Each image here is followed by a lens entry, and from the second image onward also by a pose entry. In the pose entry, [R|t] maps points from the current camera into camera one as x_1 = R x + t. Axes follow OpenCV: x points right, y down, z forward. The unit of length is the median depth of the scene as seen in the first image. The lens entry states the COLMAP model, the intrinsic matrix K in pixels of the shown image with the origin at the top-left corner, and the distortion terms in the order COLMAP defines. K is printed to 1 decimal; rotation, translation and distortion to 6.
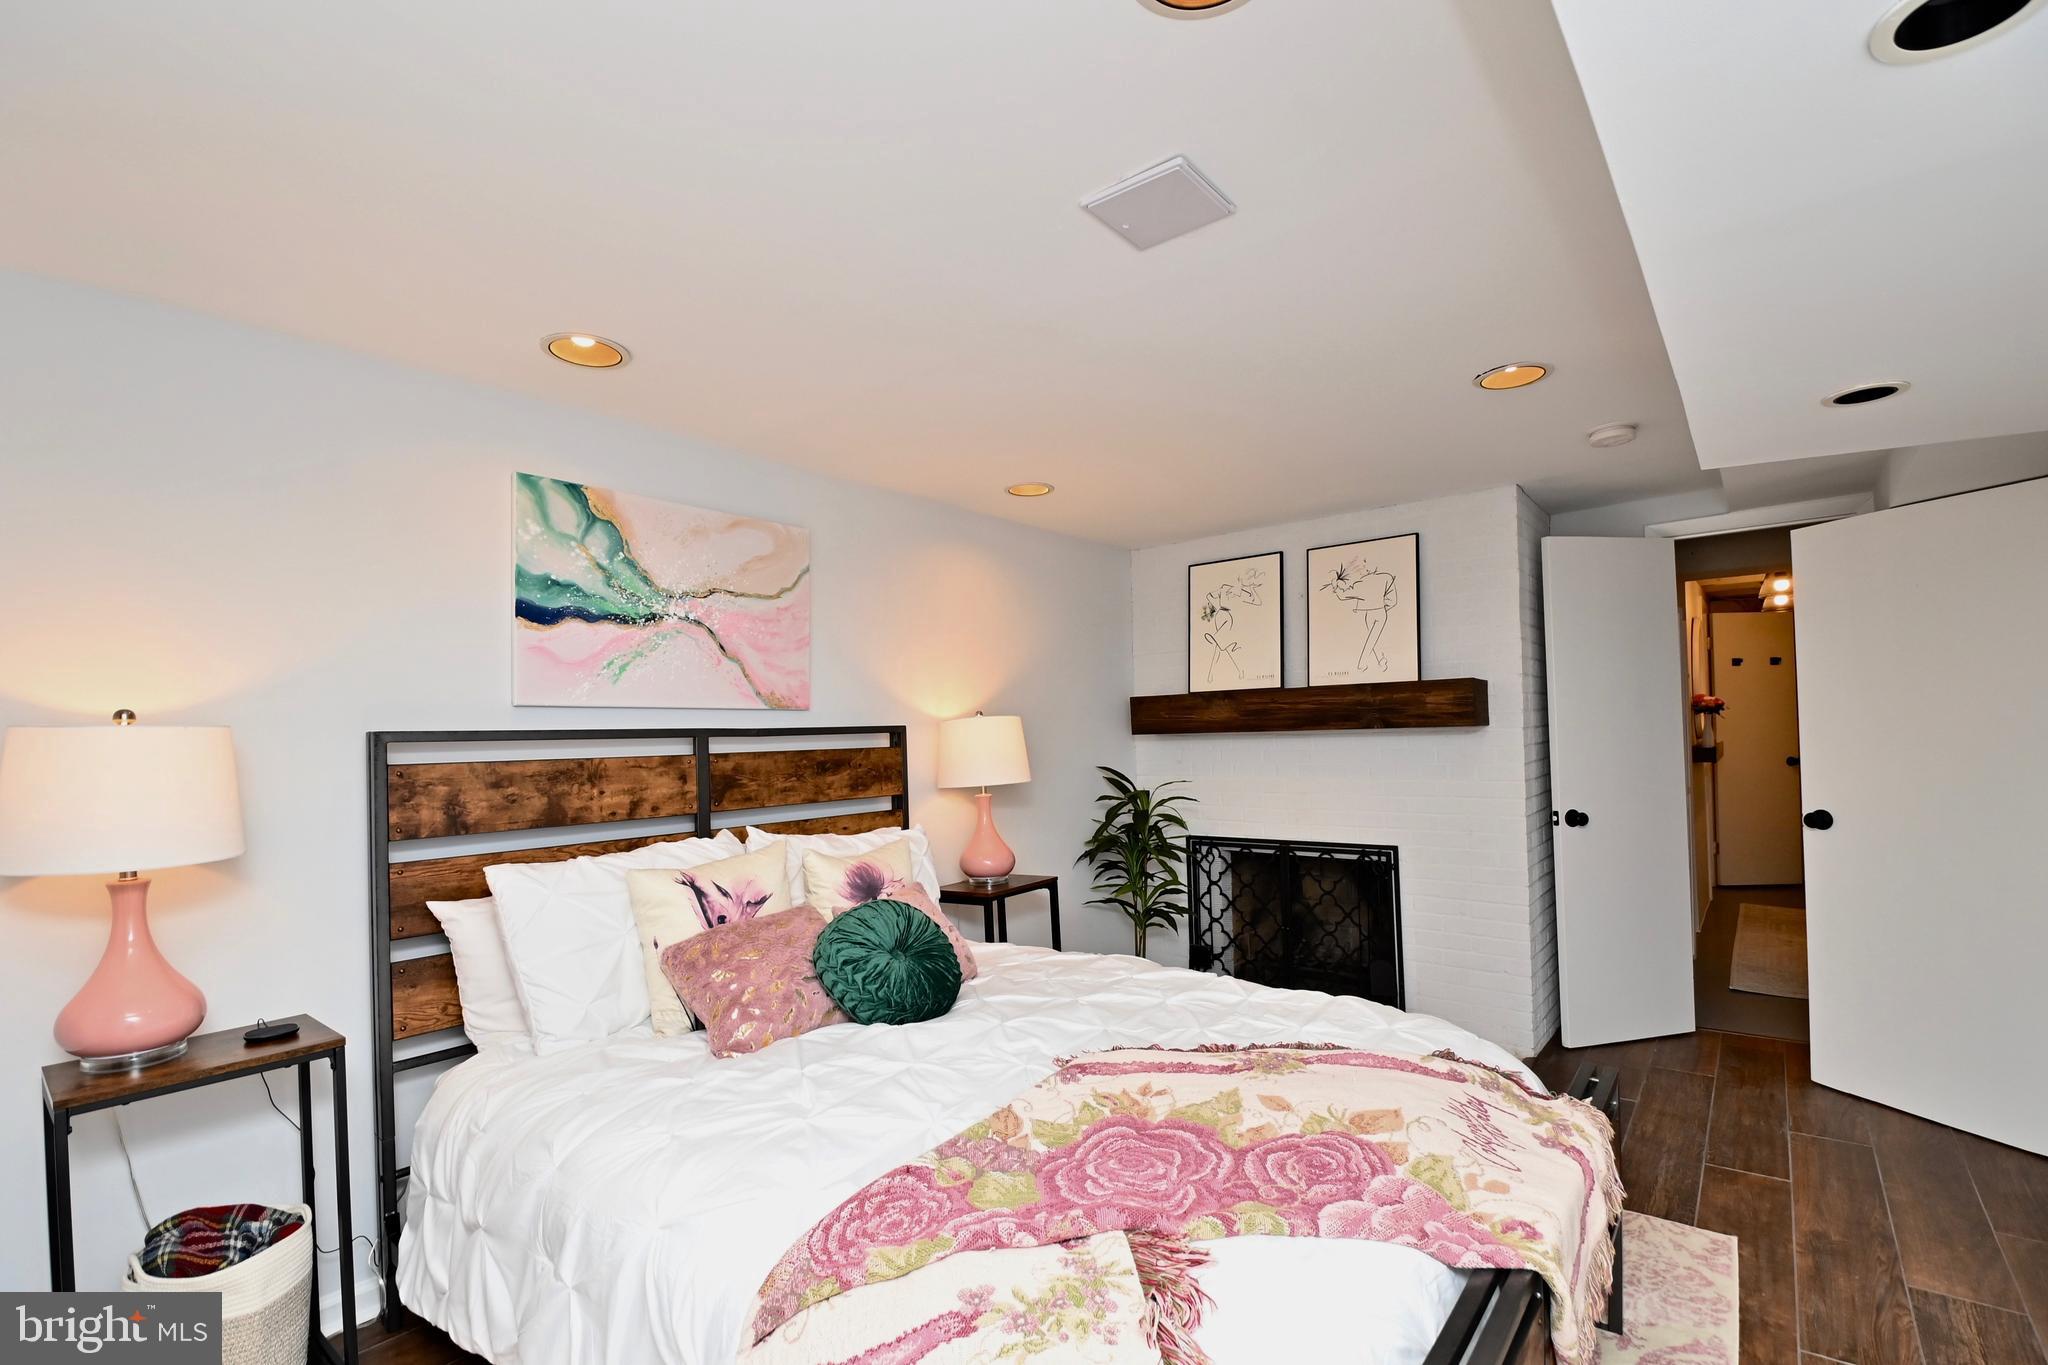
lens RADIAL K [[900.9, 0, 1037.5], [0, 900.9, 713.6], [0, 0, 1]] dist [0.018339, -0.024344]
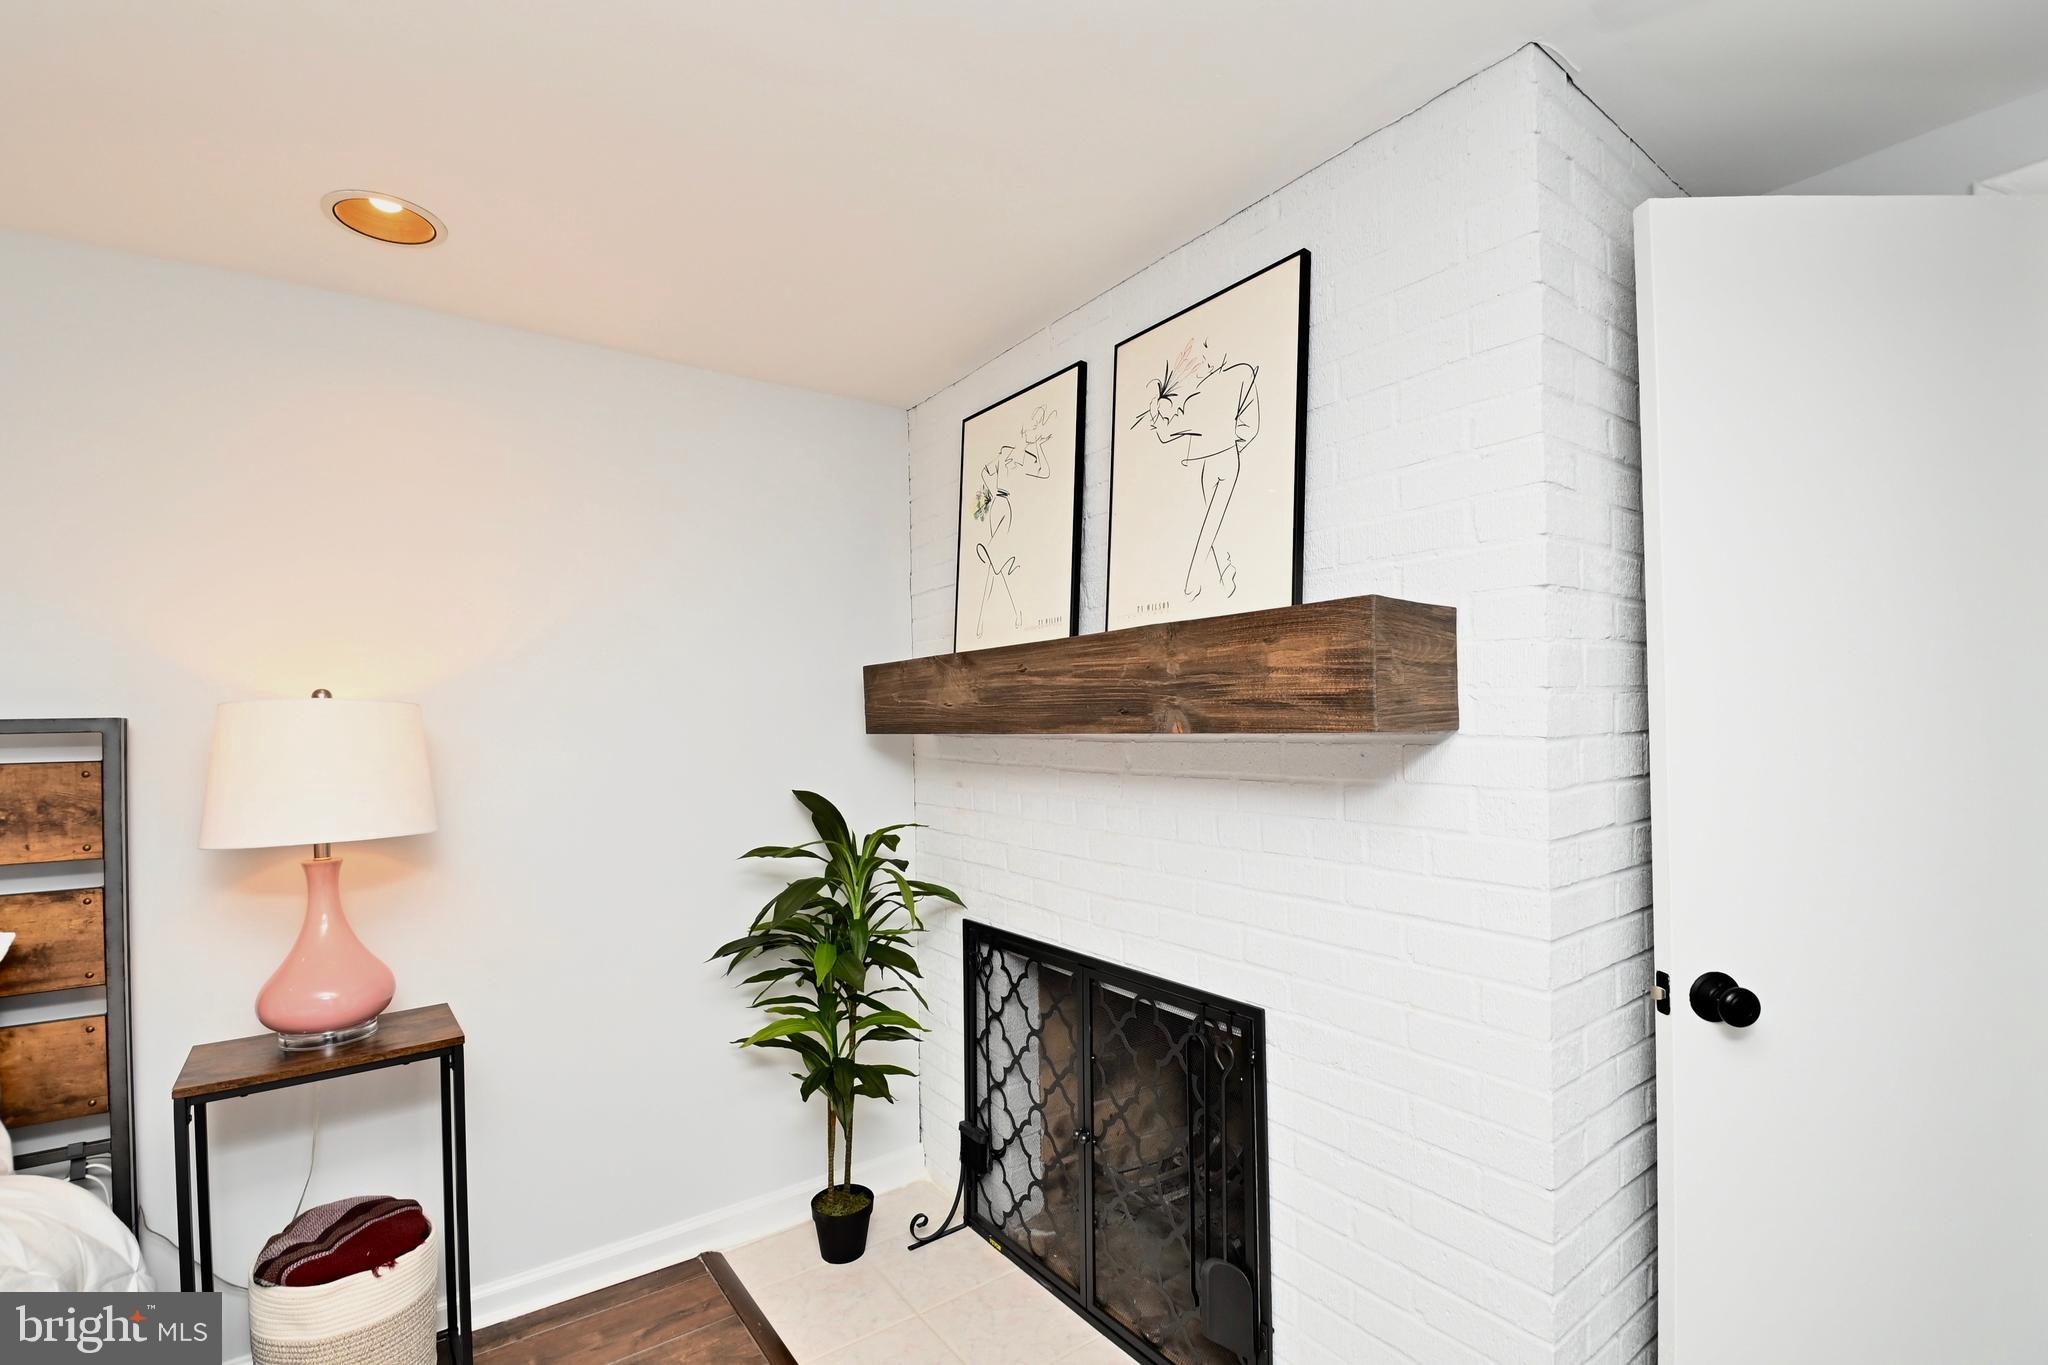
lens RADIAL K [[900.9, 0, 1037.5], [0, 900.9, 713.6], [0, 0, 1]] dist [0.018339, -0.024344]
pose [[0.970161, 0.007874, -0.242334, 0.543449], [-0.003109, 0.999794, 0.020041, -0.000550], [0.242442, -0.018689, 0.969986, 0.772727]]
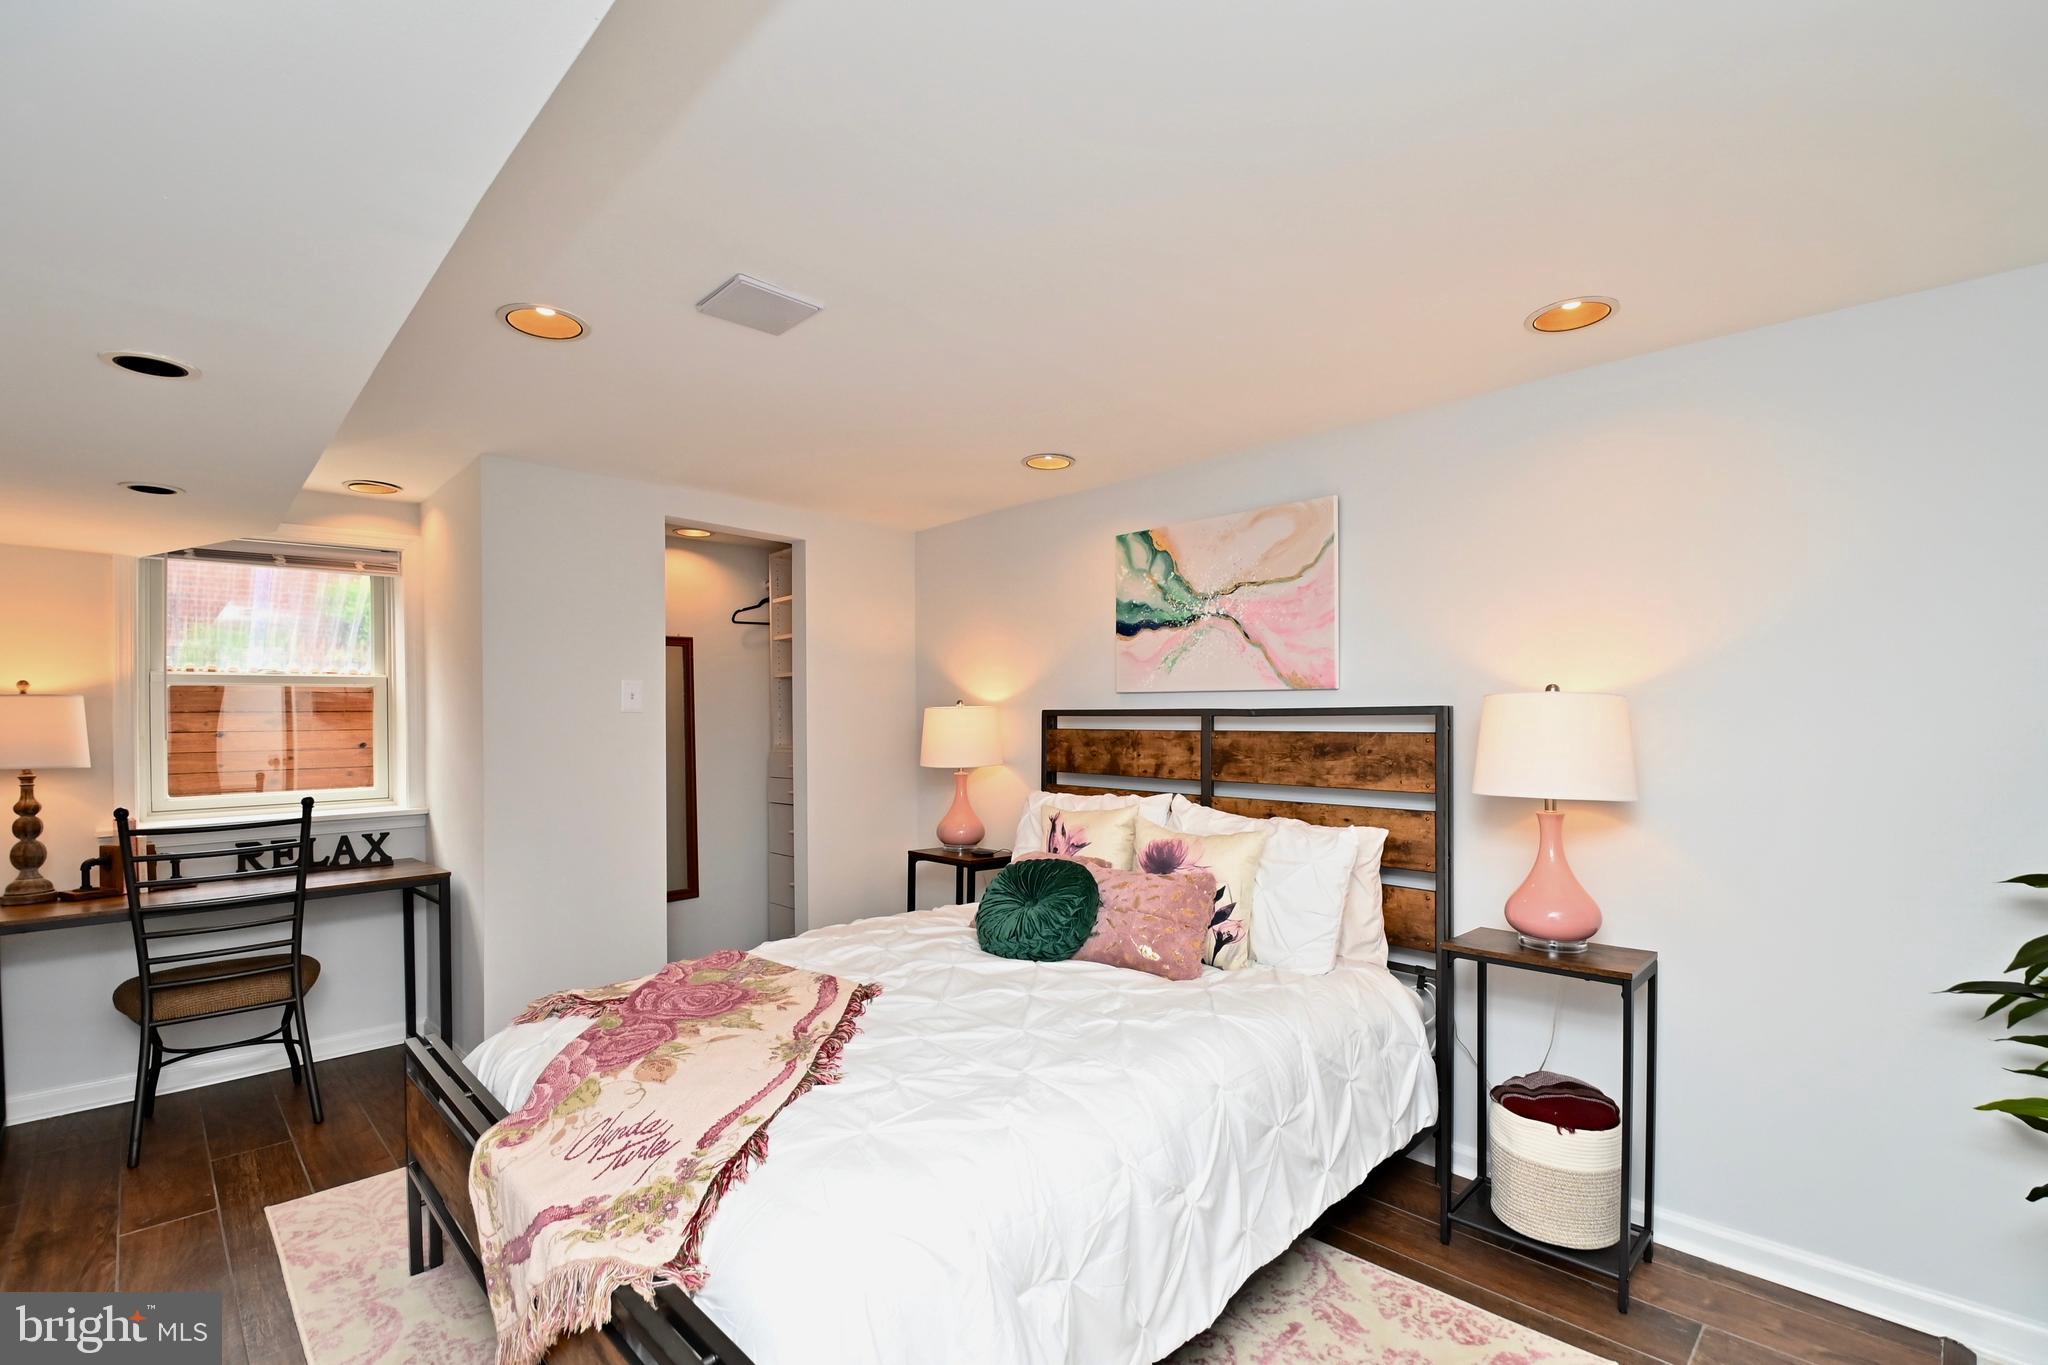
lens RADIAL K [[900.9, 0, 1037.5], [0, 900.9, 713.6], [0, 0, 1]] dist [0.018339, -0.024344]
pose [[-0.104223, 0.021291, -0.994326, 0.786443], [0.026731, 0.999470, 0.018599, -0.004745], [0.994195, -0.024641, -0.104737, 0.871644]]
